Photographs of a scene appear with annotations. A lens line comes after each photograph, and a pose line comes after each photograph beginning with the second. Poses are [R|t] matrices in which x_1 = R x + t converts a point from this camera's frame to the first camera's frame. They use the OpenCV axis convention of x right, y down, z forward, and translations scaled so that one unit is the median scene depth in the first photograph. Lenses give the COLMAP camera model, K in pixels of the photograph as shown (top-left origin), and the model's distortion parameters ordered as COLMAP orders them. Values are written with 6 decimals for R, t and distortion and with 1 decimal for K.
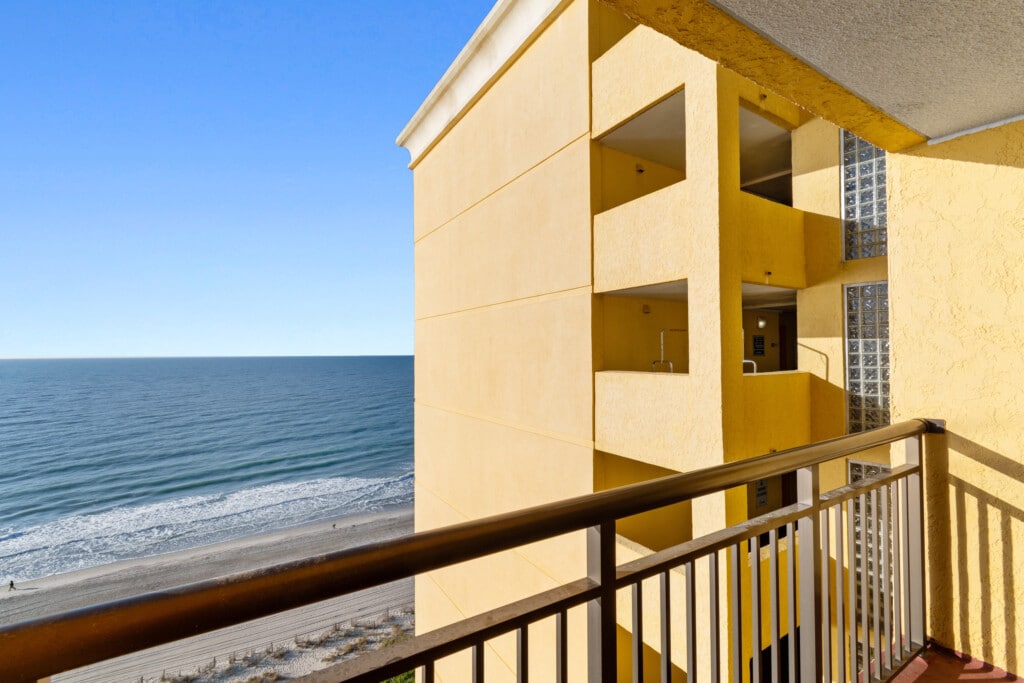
lens RADIAL K [[448.9, 0, 510.6], [0, 448.9, 342.9], [0, 0, 1]] dist [0.000897, 0.000875]
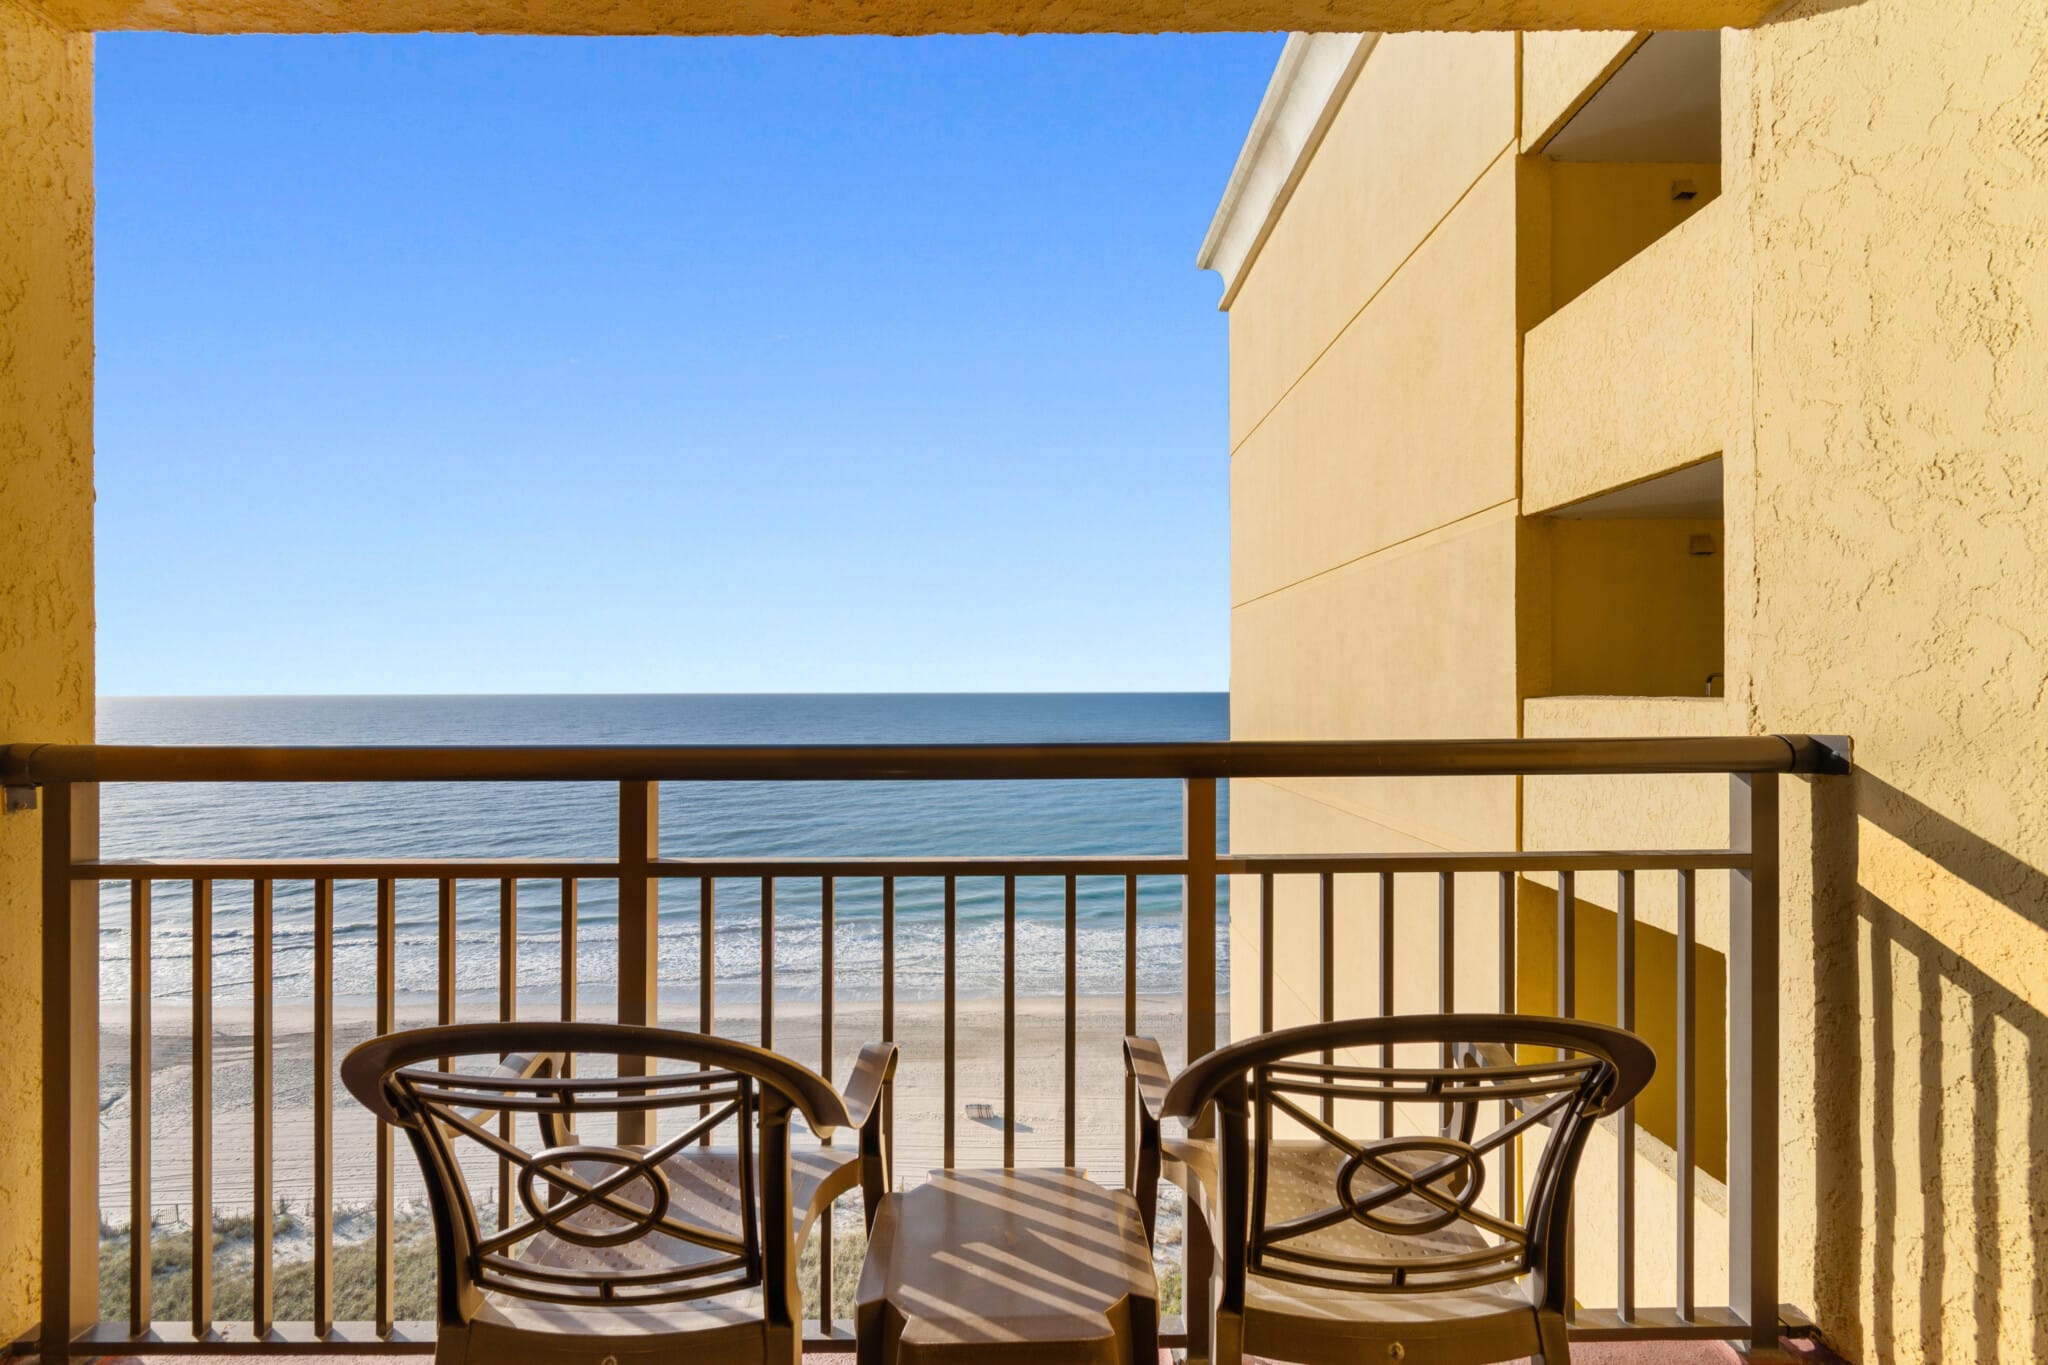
lens RADIAL K [[897.8, 0, 1024.0], [0, 897.8, 684.8], [0, 0, 1]] dist [0.000897, 0.000875]
pose [[0.859136, 0.002906, -0.511740, 0.766362], [0.007910, 0.999789, 0.018957, 0.110781], [0.511687, -0.020335, 0.858931, 0.044134]]
